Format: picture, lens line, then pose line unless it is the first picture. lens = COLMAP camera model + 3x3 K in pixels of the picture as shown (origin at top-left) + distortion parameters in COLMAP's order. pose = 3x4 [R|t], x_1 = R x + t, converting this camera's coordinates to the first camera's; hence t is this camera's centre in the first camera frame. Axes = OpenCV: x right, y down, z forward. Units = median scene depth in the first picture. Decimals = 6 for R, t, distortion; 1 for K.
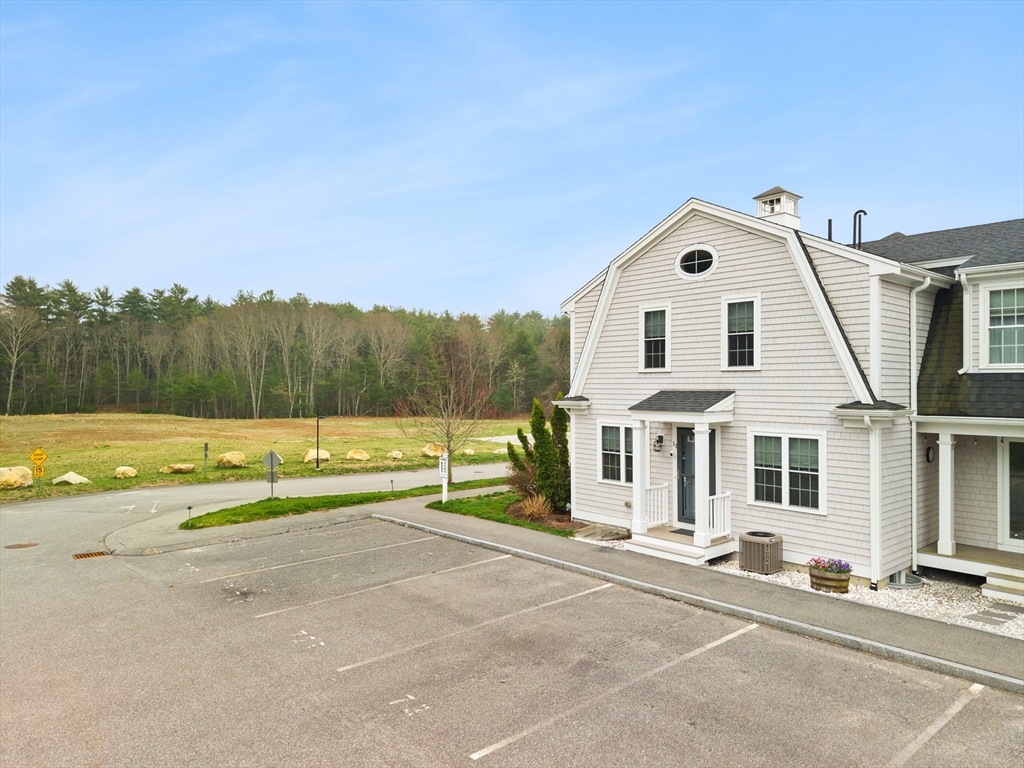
lens RADIAL K [[686.1, 0, 512.0], [0, 686.1, 384.0], [0, 0, 1]] dist [0.034207, -0.036805]
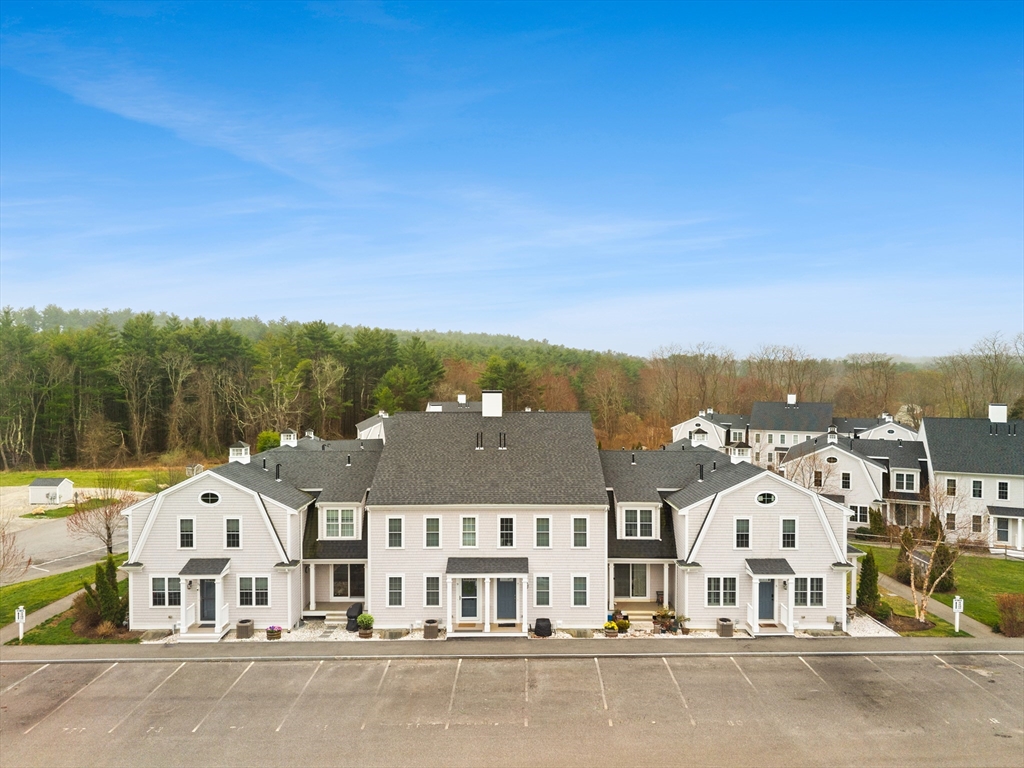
lens RADIAL K [[686.1, 0, 512.0], [0, 686.1, 384.0], [0, 0, 1]] dist [0.034207, -0.036805]
pose [[0.658229, -0.014739, 0.752673, -0.793210], [0.000488, 0.999816, 0.019152, -0.628874], [-0.752818, -0.012239, 0.658115, -1.222492]]
